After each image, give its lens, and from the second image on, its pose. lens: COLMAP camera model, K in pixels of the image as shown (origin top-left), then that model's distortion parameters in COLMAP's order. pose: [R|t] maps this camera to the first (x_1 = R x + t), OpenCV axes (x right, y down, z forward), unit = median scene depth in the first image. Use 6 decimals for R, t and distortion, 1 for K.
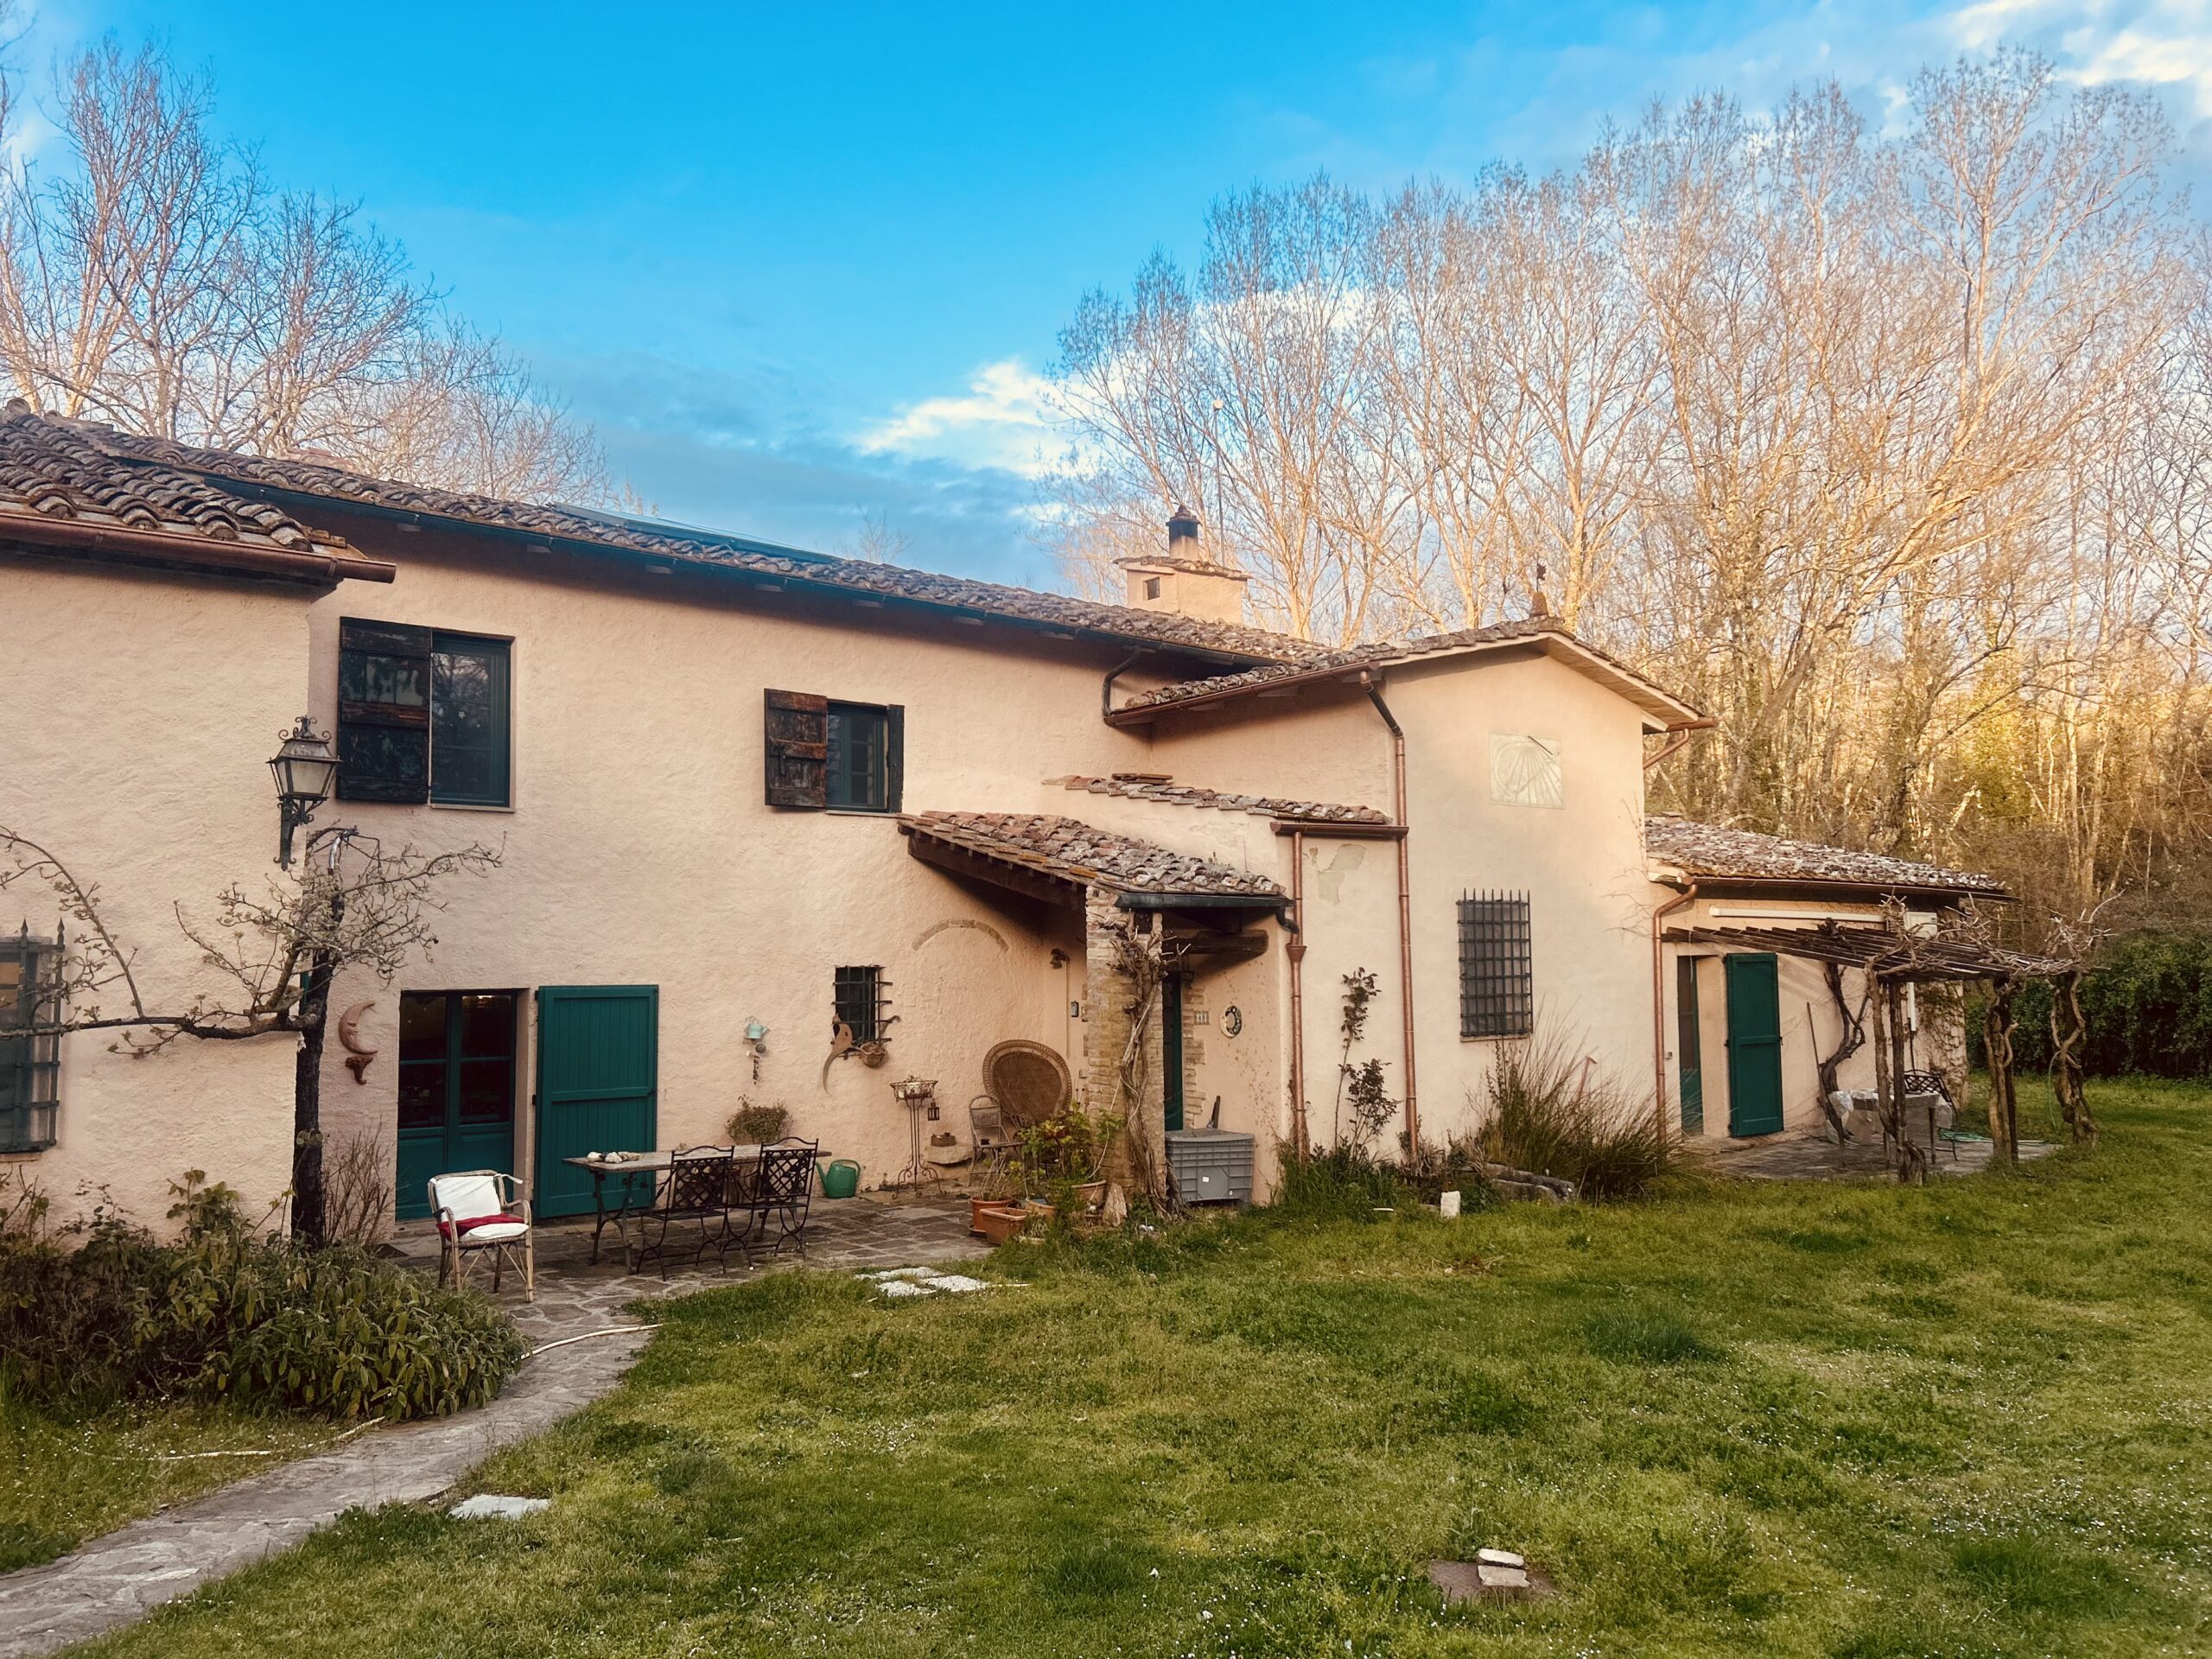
lens RADIAL K [[1655.2, 0, 1106.5], [0, 1655.2, 819.7], [0, 0, 1]] dist [0.054021, -0.053051]
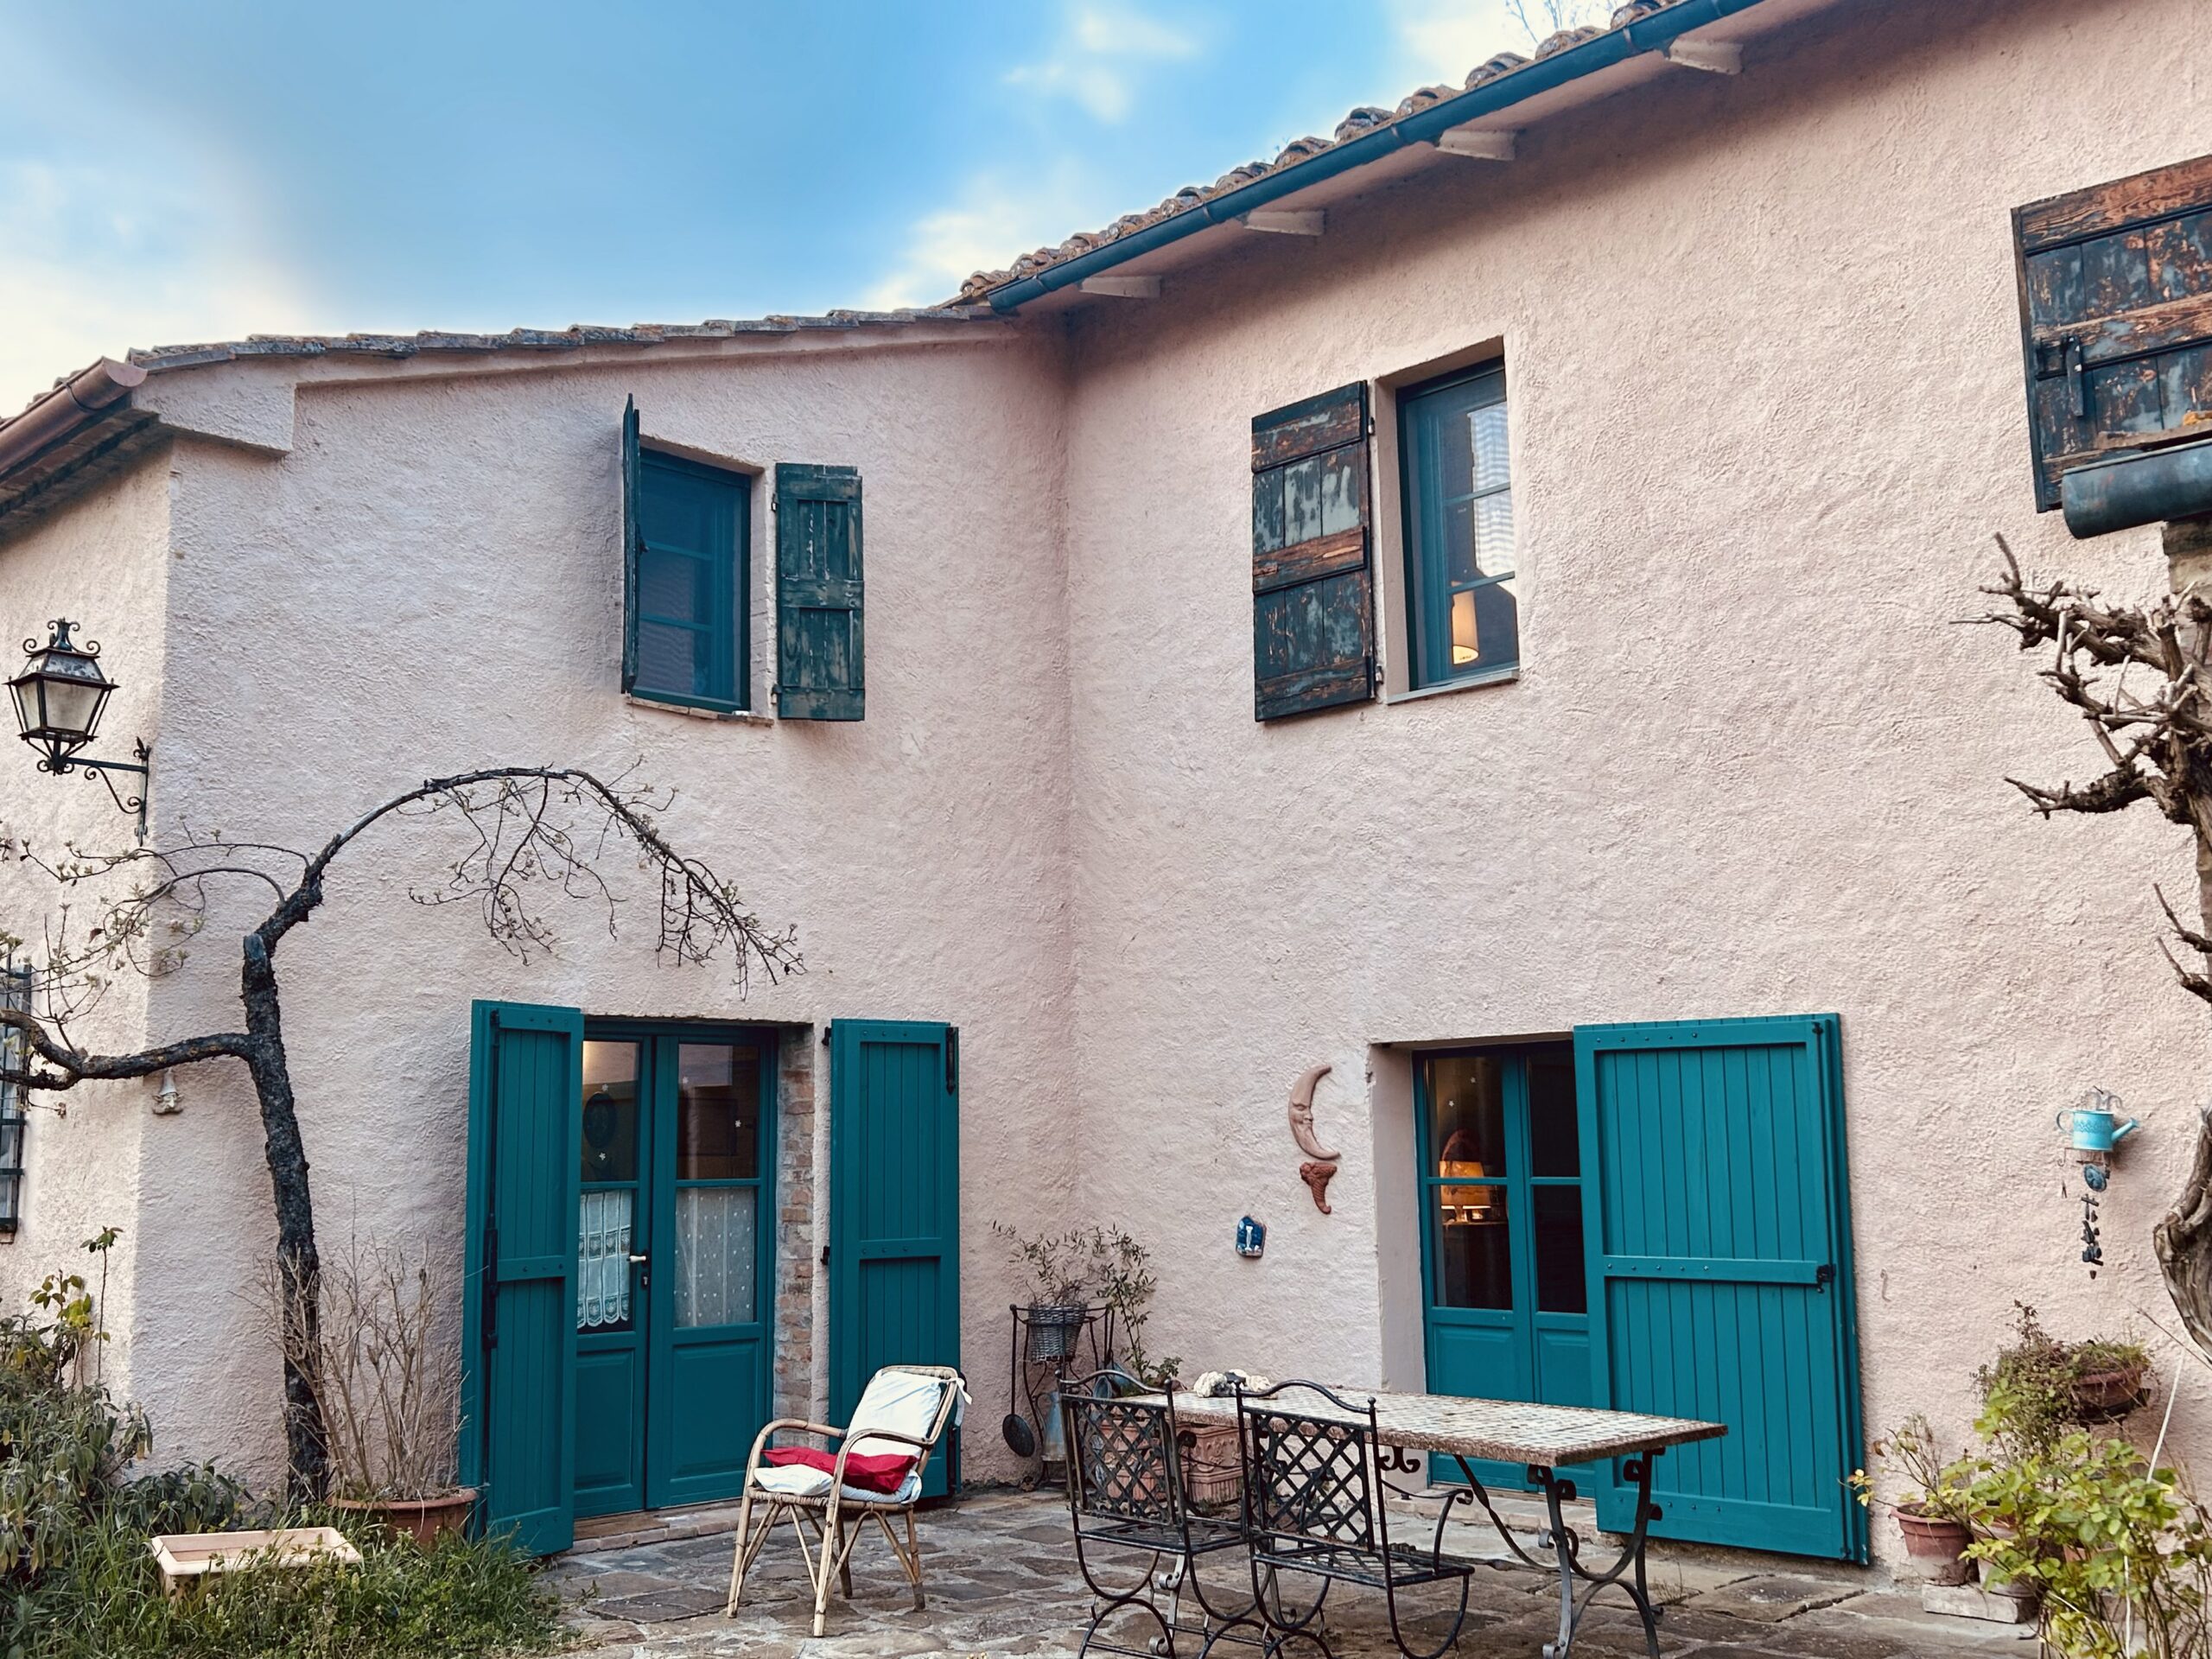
lens RADIAL K [[2047.3, 0, 1106.4], [0, 2047.3, 872.2], [0, 0, 1]] dist [0.002167, -0.005701]
pose [[0.132781, -0.120181, -0.983832, 0.206510], [0.109778, 0.988297, -0.105911, 0.097070], [0.985047, -0.093940, 0.144421, 0.740709]]
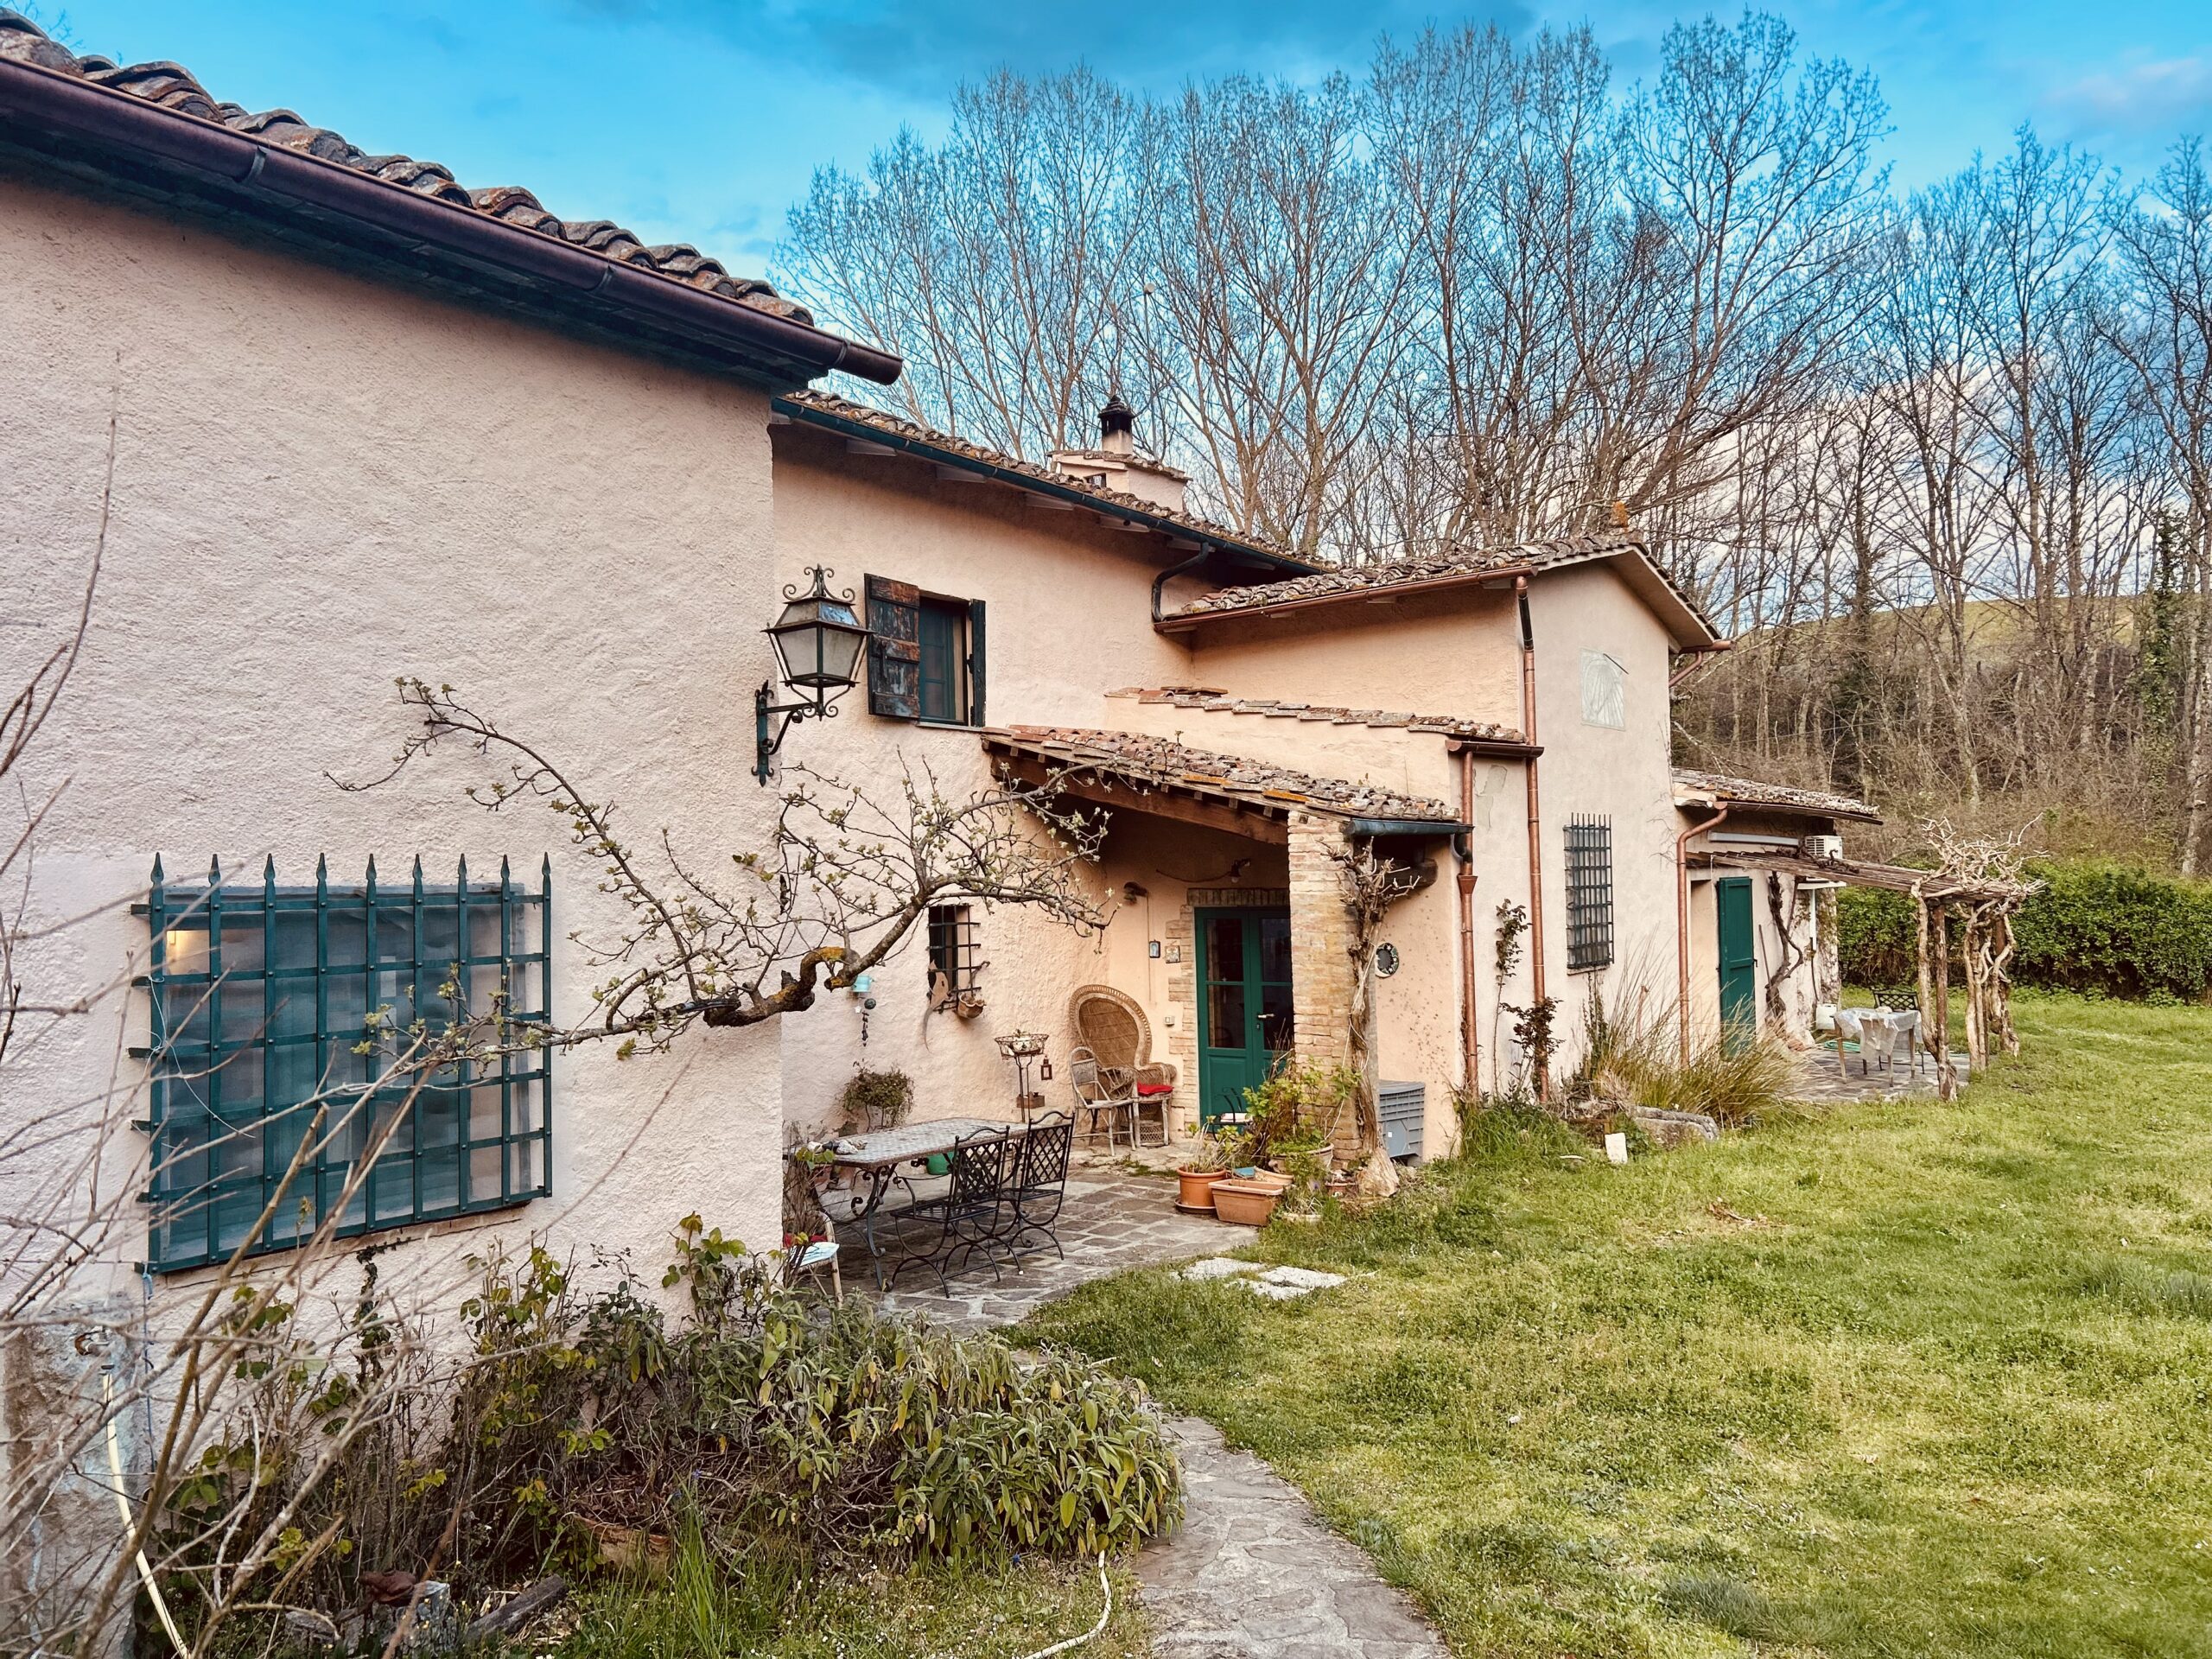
lens RADIAL K [[1655.2, 0, 1106.5], [0, 1655.2, 819.7], [0, 0, 1]] dist [0.054021, -0.053051]
pose [[0.966717, -0.002116, 0.255840, -0.310495], [-0.008926, 0.999078, 0.041993, 0.008226], [-0.255693, -0.042879, 0.965807, 0.165976]]
